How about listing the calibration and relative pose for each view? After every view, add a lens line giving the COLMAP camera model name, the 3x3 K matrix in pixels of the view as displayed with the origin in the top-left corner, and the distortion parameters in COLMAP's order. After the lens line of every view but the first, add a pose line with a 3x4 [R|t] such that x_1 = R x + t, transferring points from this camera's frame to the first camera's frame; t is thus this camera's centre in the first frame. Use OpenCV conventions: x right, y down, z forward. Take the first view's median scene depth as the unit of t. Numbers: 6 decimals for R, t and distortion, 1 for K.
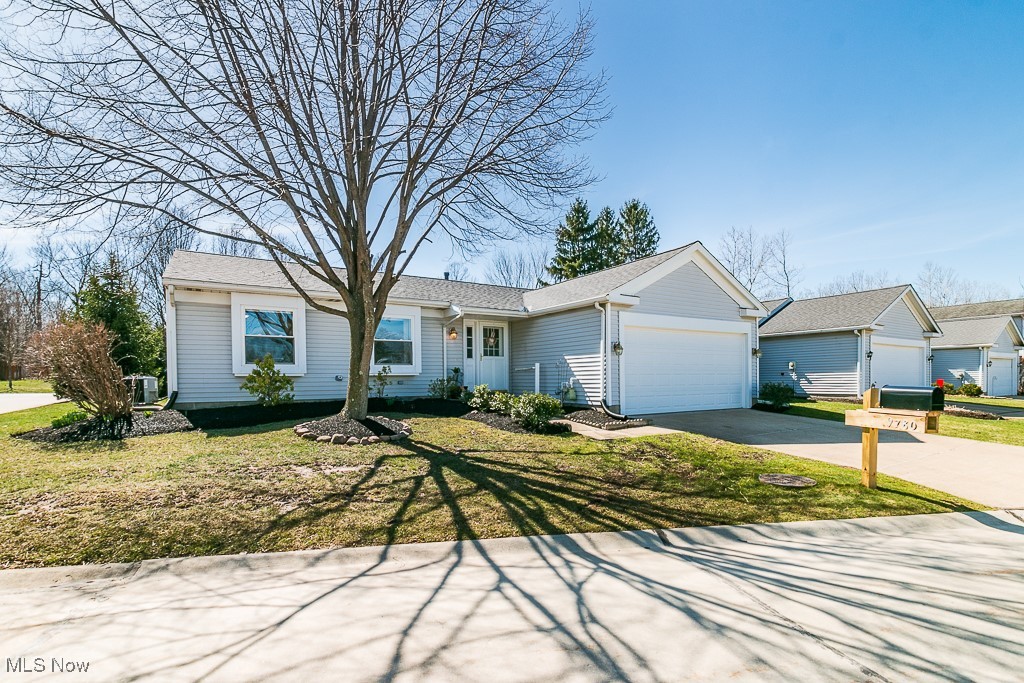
lens RADIAL K [[431.8, 0, 500.5], [0, 431.8, 384.9], [0, 0, 1]] dist [0.001176, 0.000150]
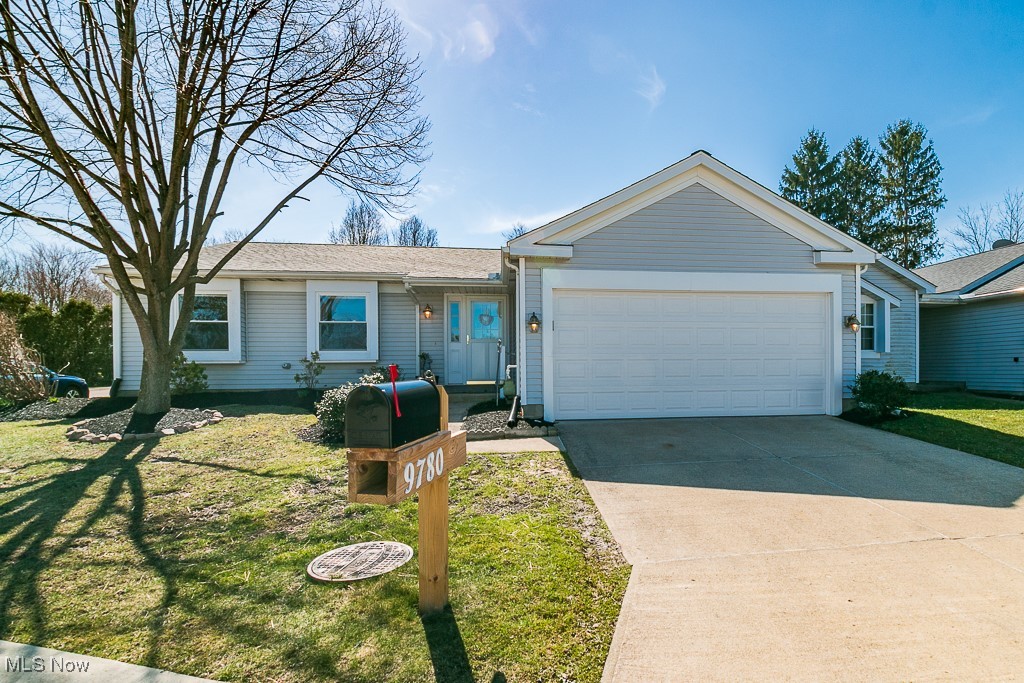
lens RADIAL K [[486.5, 0, 561.2], [0, 486.5, 374.4], [0, 0, 1]] dist [-0.003229, -0.000145]
pose [[0.934969, 0.006361, -0.354672, 0.539958], [-0.006155, 0.999980, 0.001711, -0.002876], [0.354675, 0.000583, 0.934989, 0.265482]]
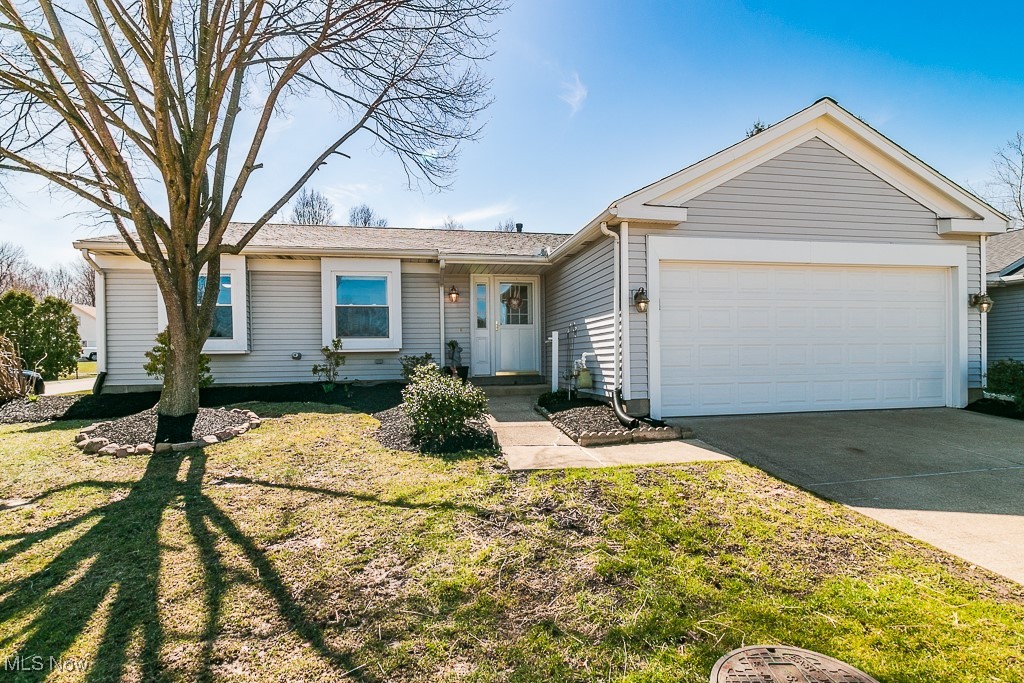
lens RADIAL K [[476.5, 0, 508.0], [0, 476.5, 364.8], [0, 0, 1]] dist [0.009723, -0.012052]
pose [[0.944324, -0.000852, -0.329015, 0.287083], [0.001178, 0.999999, 0.000792, 0.000109], [0.329014, -0.001136, 0.944324, 0.316686]]
